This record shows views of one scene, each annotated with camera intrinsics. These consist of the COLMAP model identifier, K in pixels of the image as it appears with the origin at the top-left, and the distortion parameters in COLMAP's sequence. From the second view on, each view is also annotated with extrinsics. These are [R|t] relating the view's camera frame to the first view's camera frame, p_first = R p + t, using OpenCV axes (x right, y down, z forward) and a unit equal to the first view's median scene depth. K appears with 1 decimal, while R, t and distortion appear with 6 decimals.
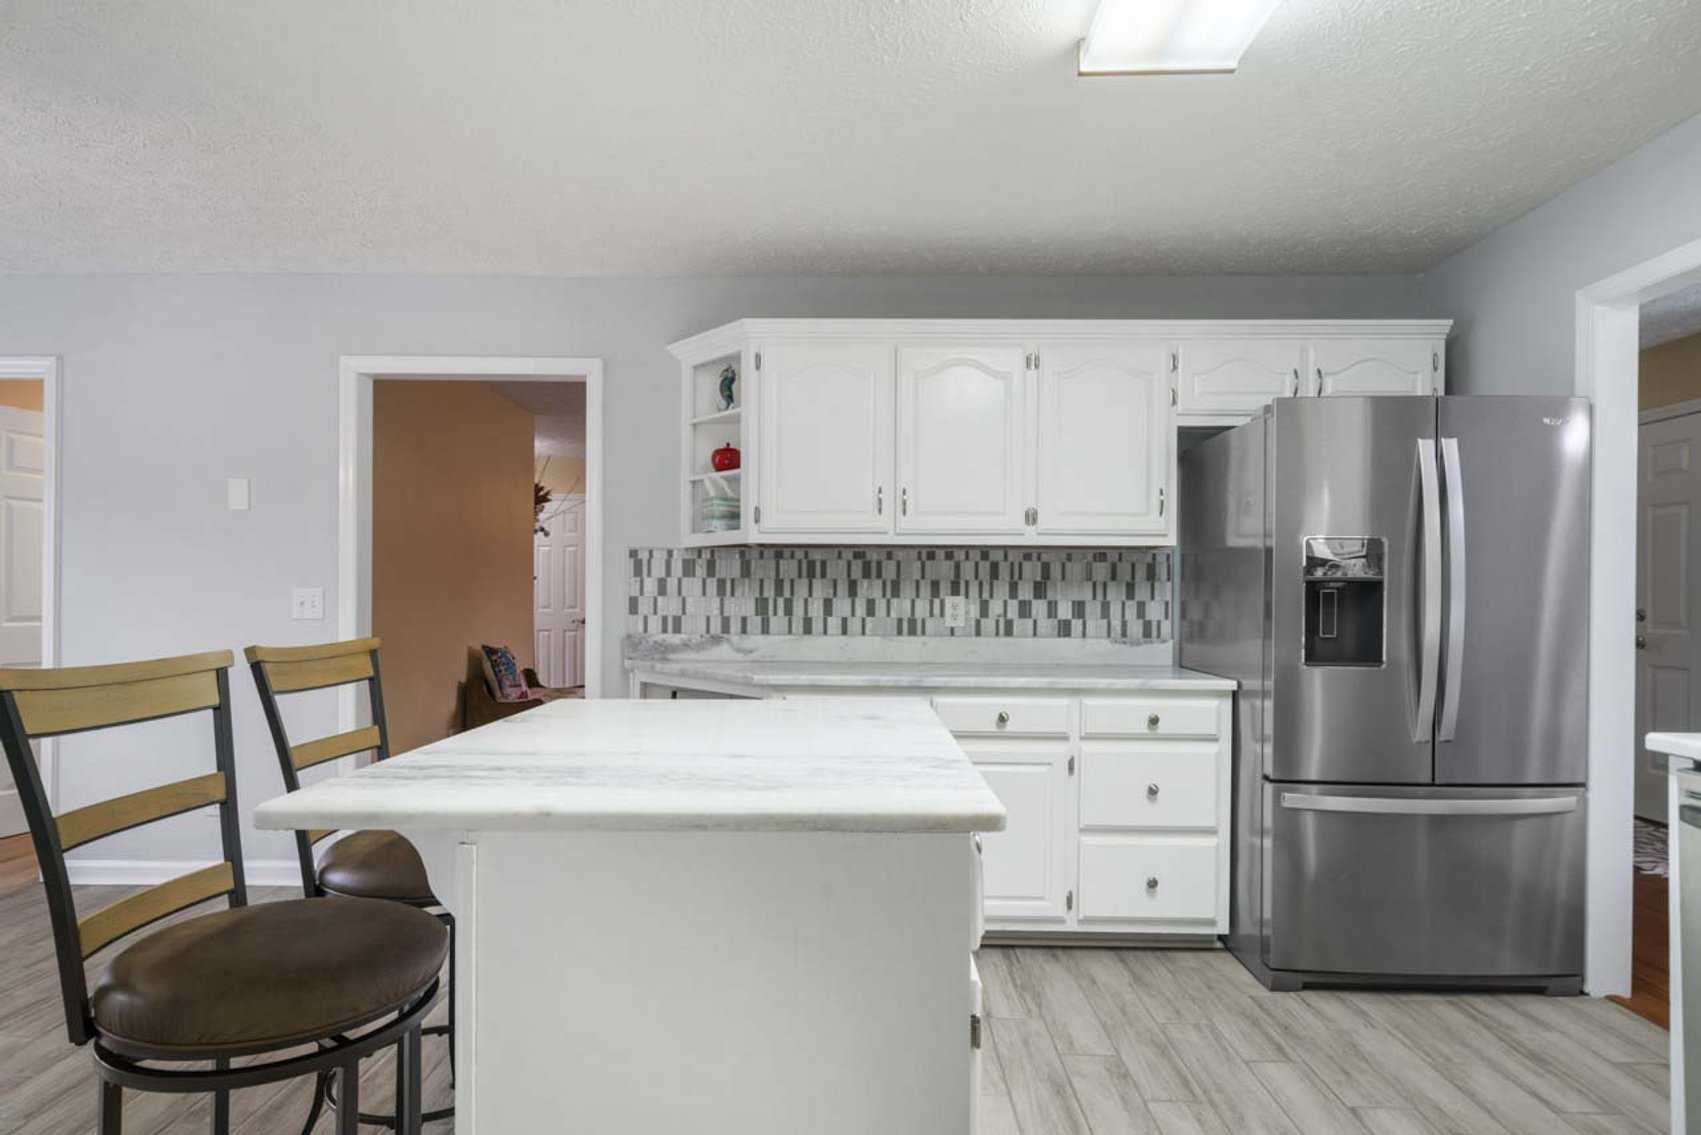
lens RADIAL K [[931.5, 0, 829.9], [0, 931.5, 601.9], [0, 0, 1]] dist [0.001280, 0.001516]
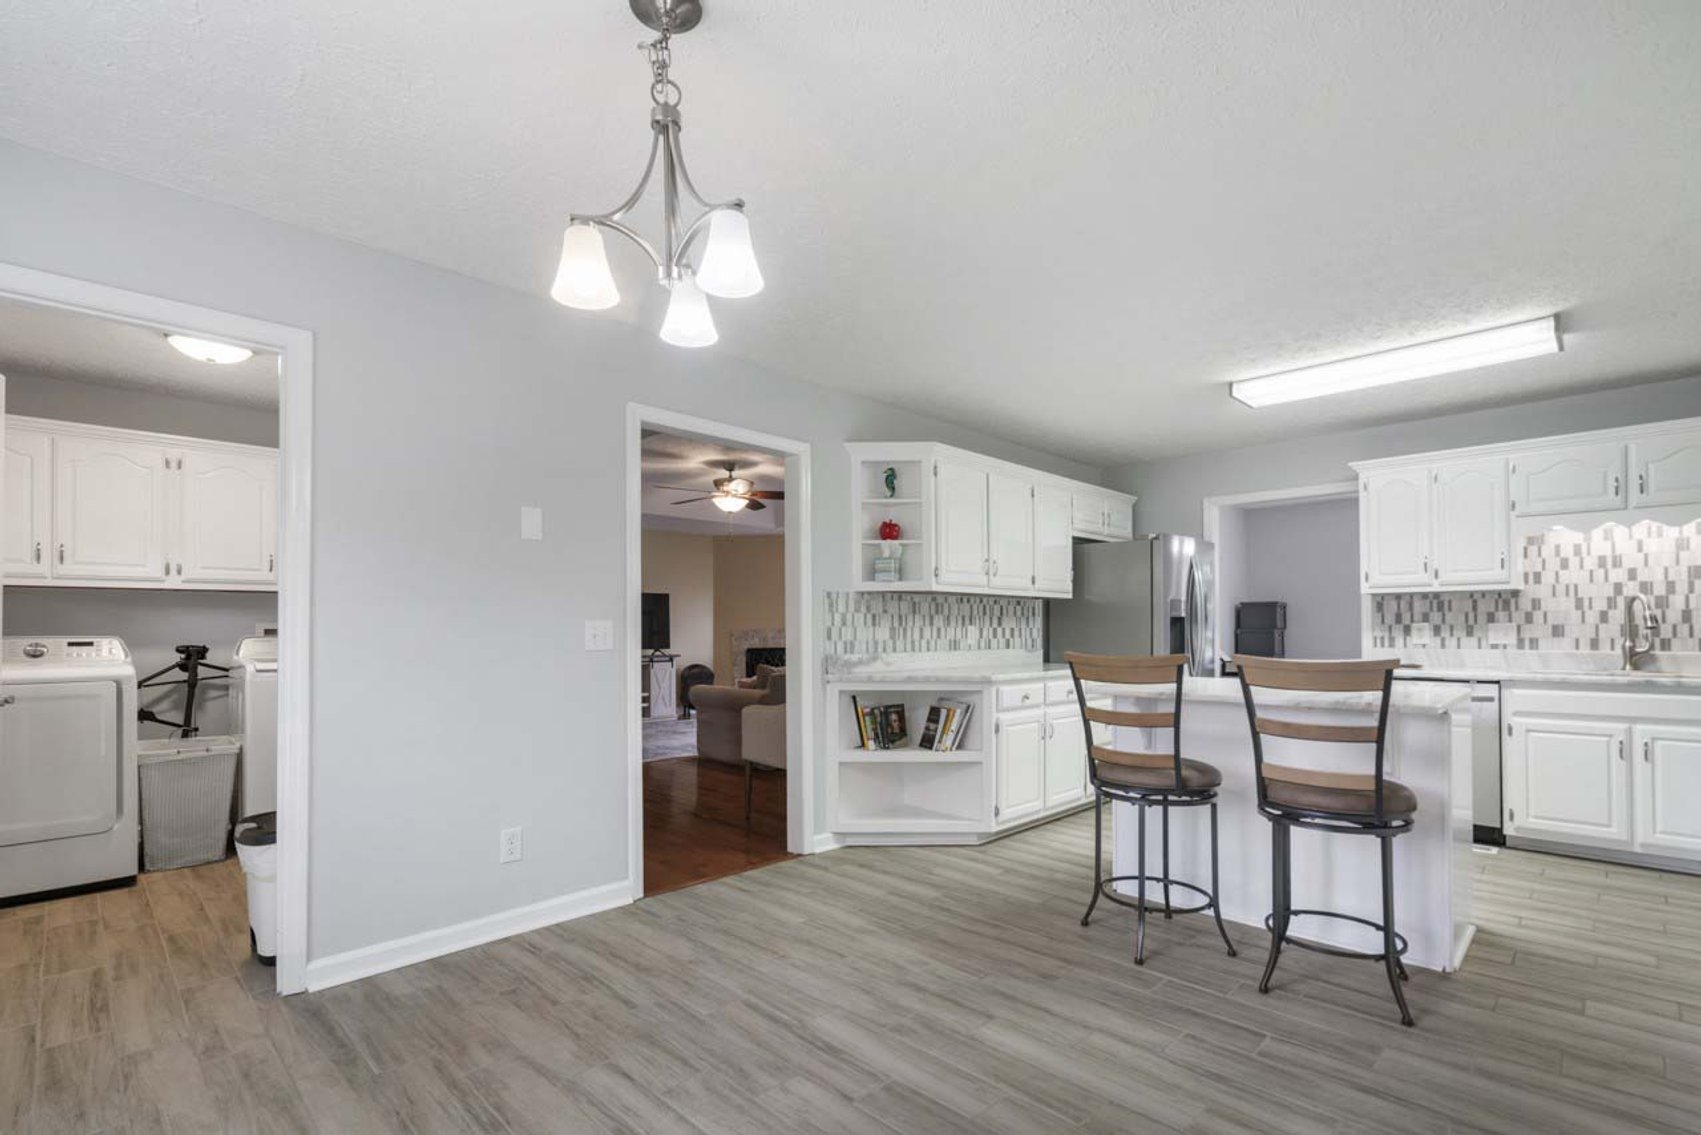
lens RADIAL K [[783.3, 0, 833.0], [0, 783.3, 625.3], [0, 0, 1]] dist [-0.003781, 0.003066]
pose [[0.693212, -0.004706, 0.720718, -1.025103], [0.013180, 0.999894, -0.006149, -0.001338], [-0.720613, 0.013762, 0.693201, 0.222299]]
